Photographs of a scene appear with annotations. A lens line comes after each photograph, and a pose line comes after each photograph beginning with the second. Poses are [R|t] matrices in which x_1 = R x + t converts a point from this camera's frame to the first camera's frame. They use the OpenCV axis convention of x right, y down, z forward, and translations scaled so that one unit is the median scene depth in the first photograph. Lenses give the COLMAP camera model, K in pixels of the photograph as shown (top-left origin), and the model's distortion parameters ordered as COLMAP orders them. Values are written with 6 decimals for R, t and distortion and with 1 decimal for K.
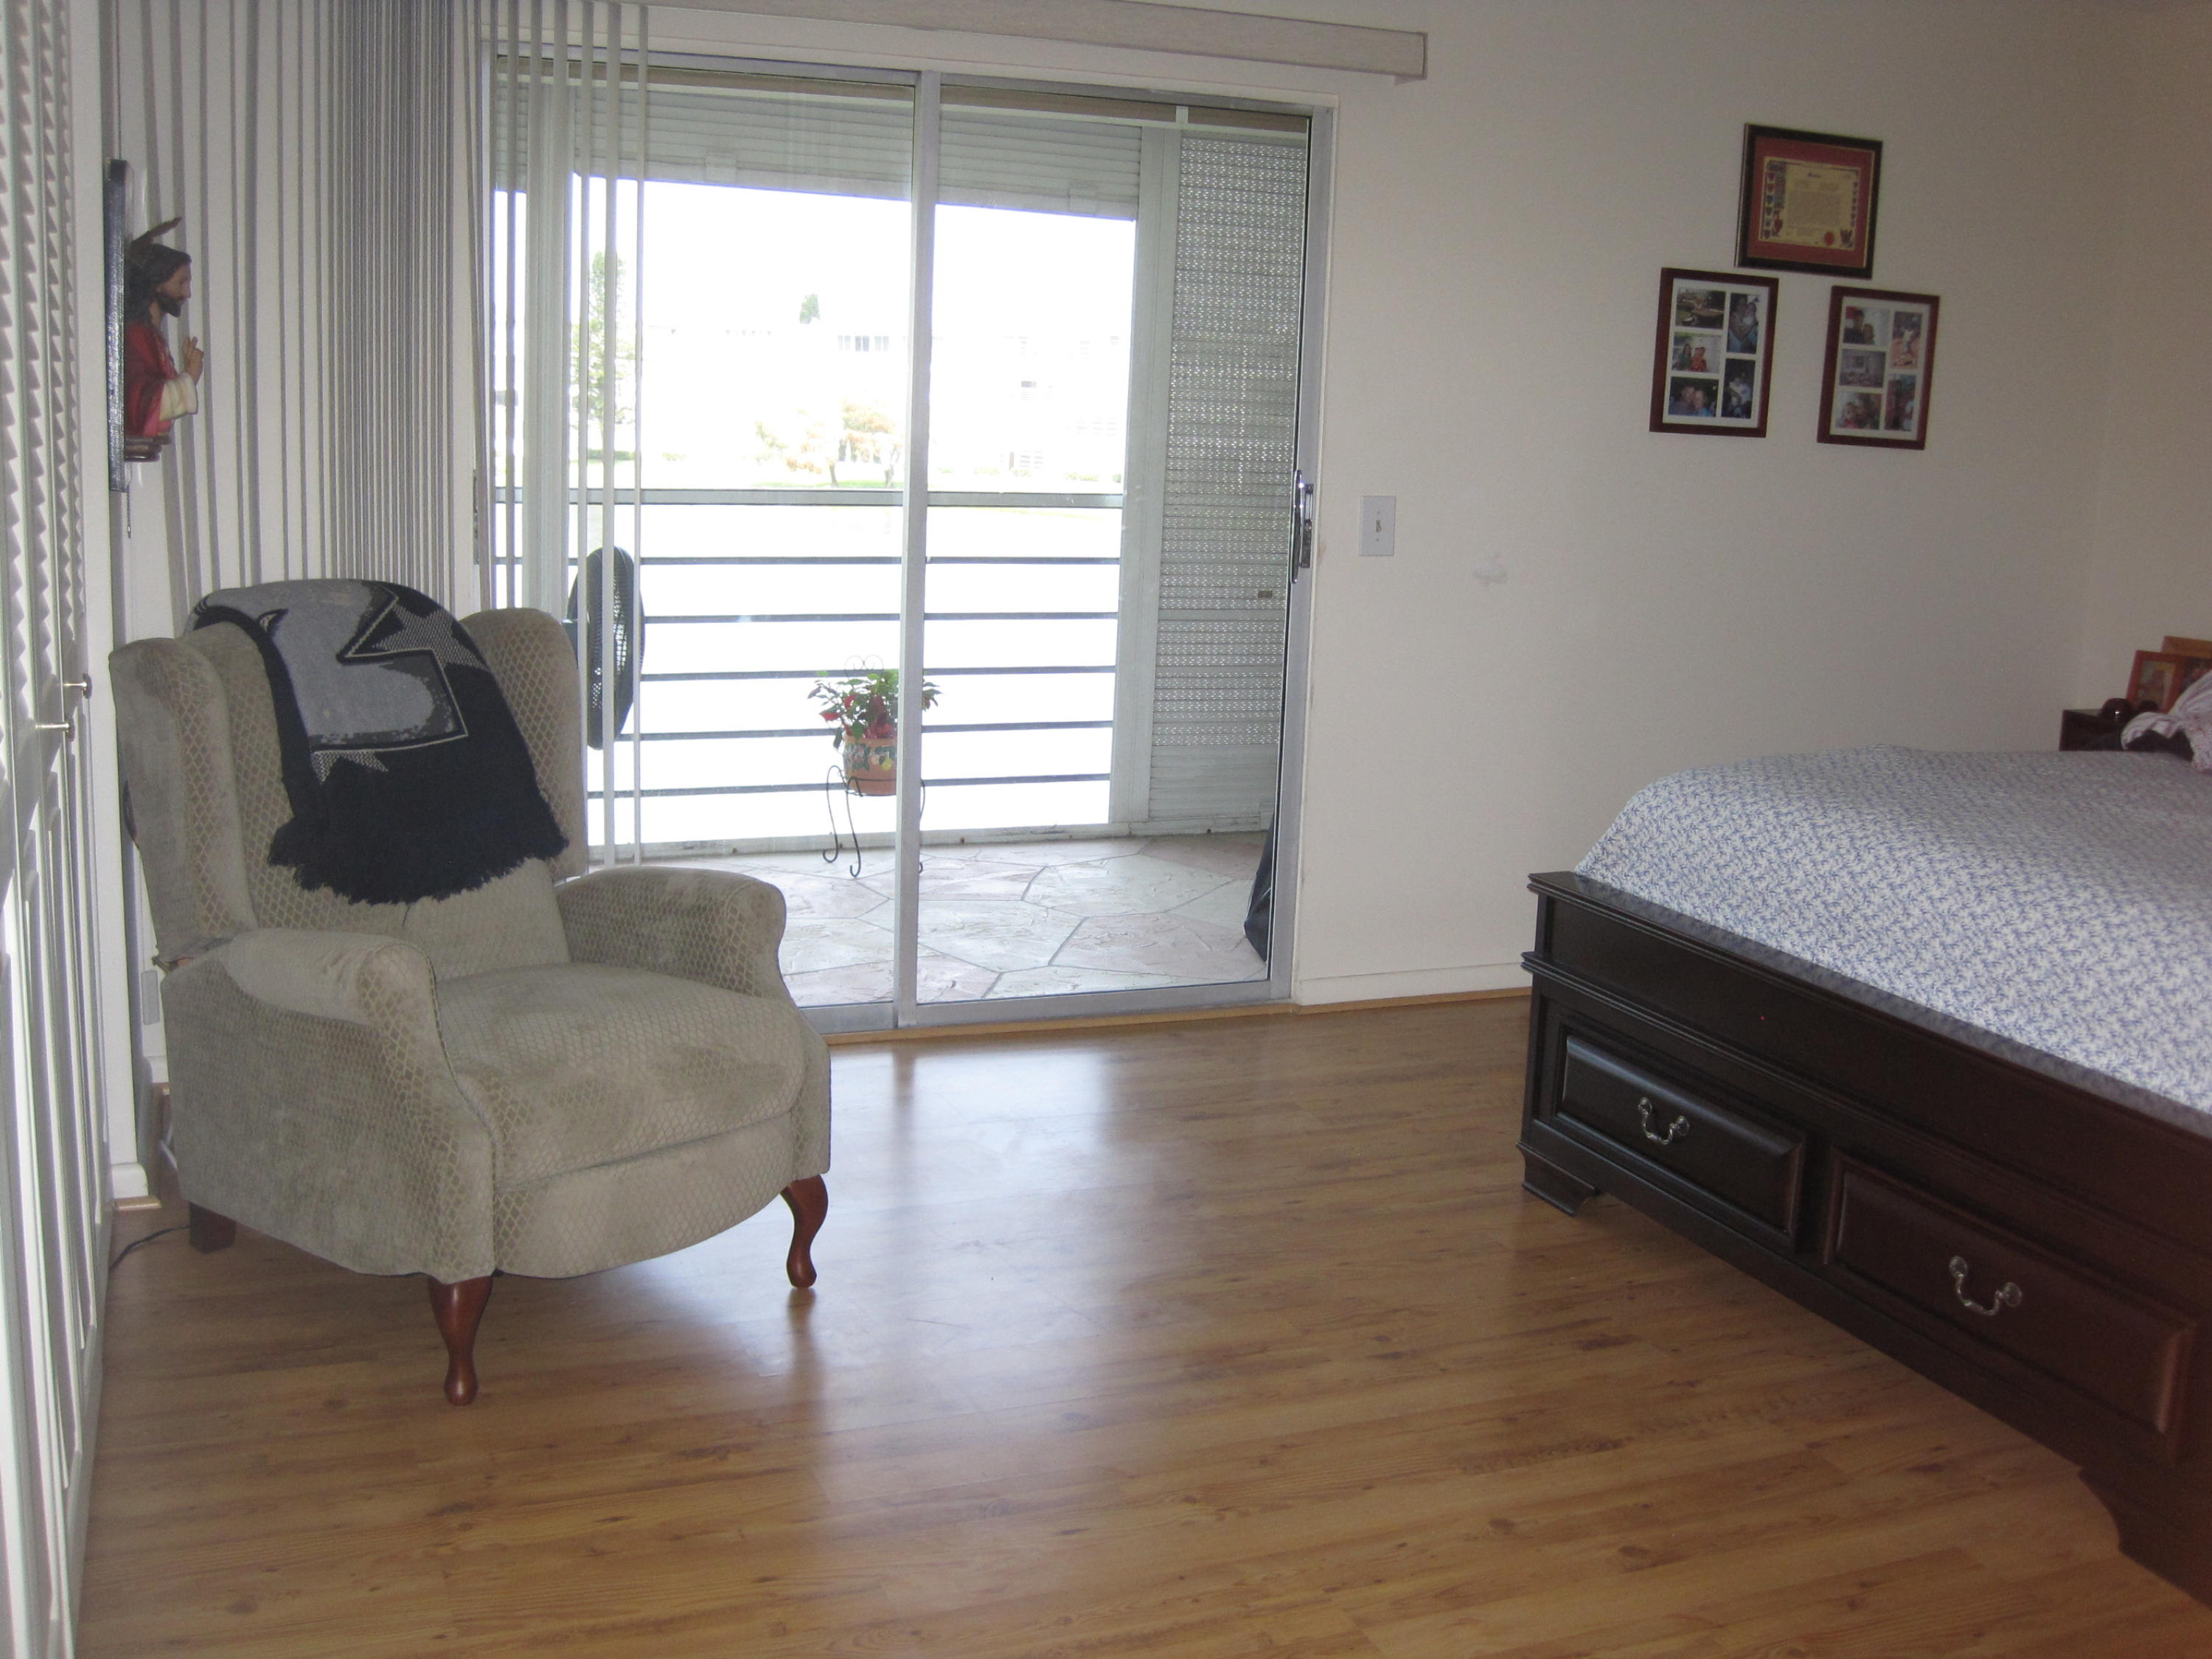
lens RADIAL K [[2289.9, 0, 1109.8], [0, 2289.9, 796.8], [0, 0, 1]] dist [-0.193877, 0.179981]
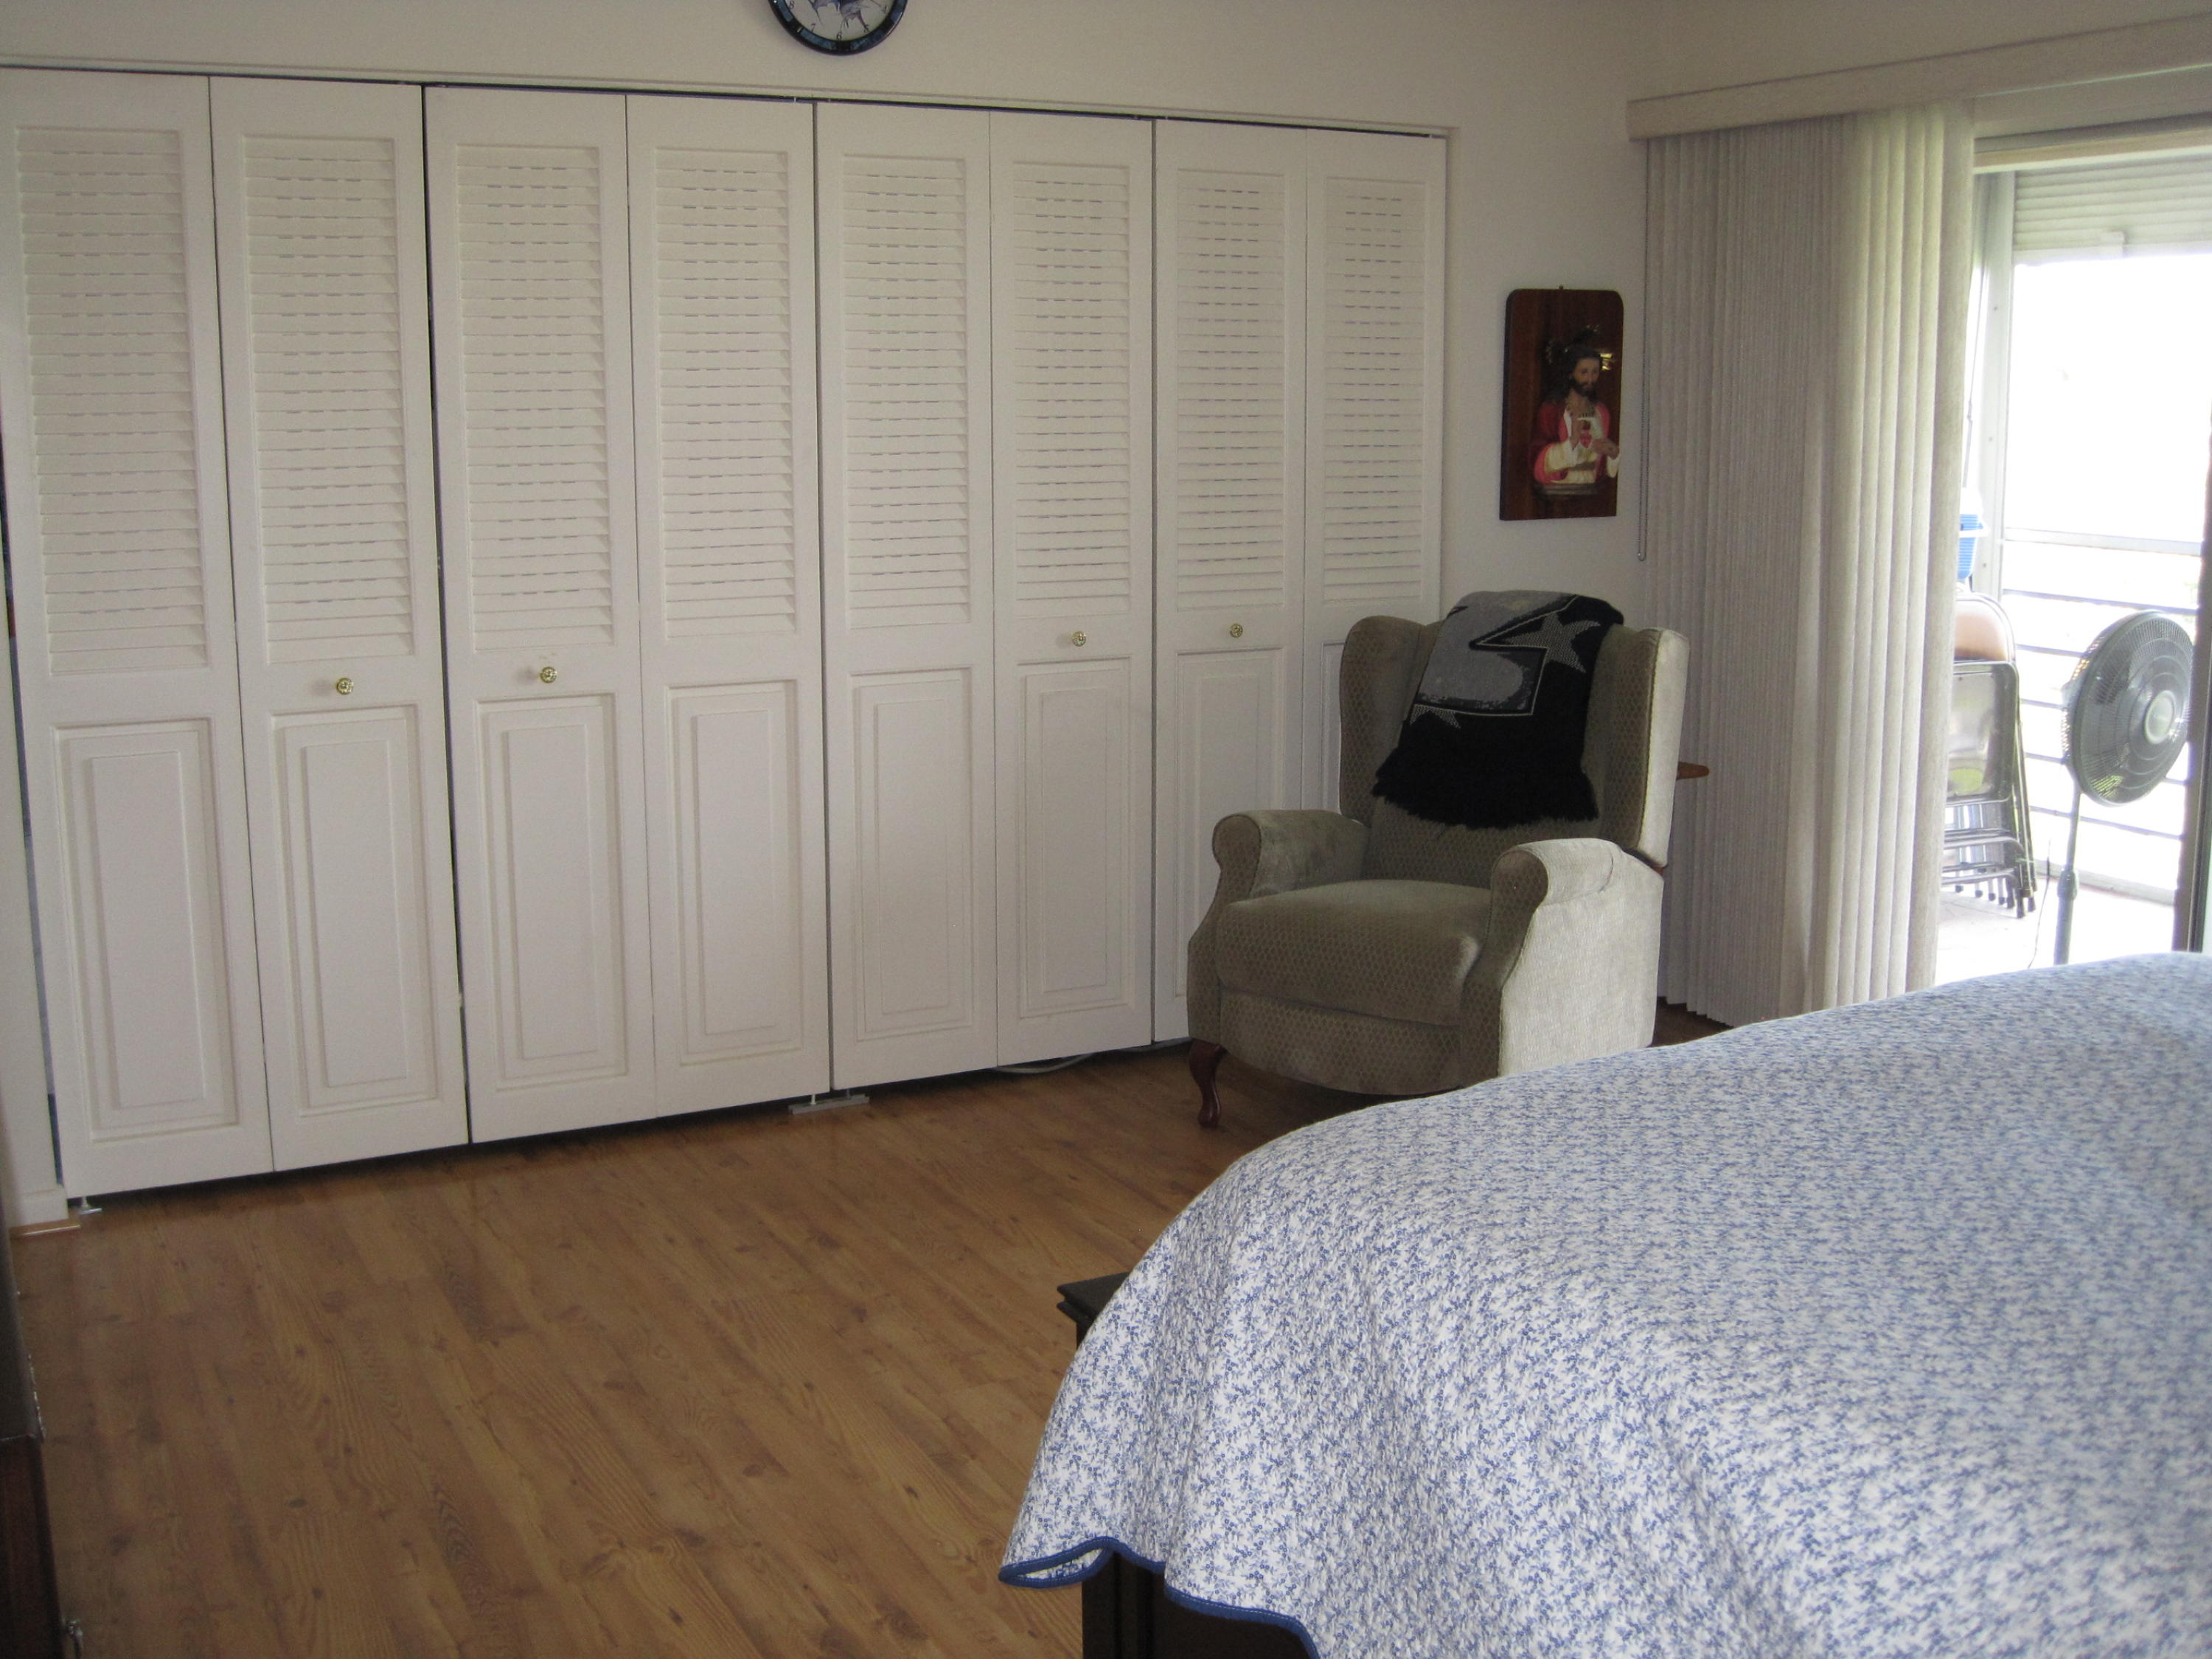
lens RADIAL K [[2289.9, 0, 1109.8], [0, 2289.9, 796.8], [0, 0, 1]] dist [-0.193877, 0.179981]
pose [[0.095142, 0.132363, -0.986625, 1.040274], [-0.171086, 0.978547, 0.114781, -0.094021], [0.980652, 0.157877, 0.115747, 0.646198]]
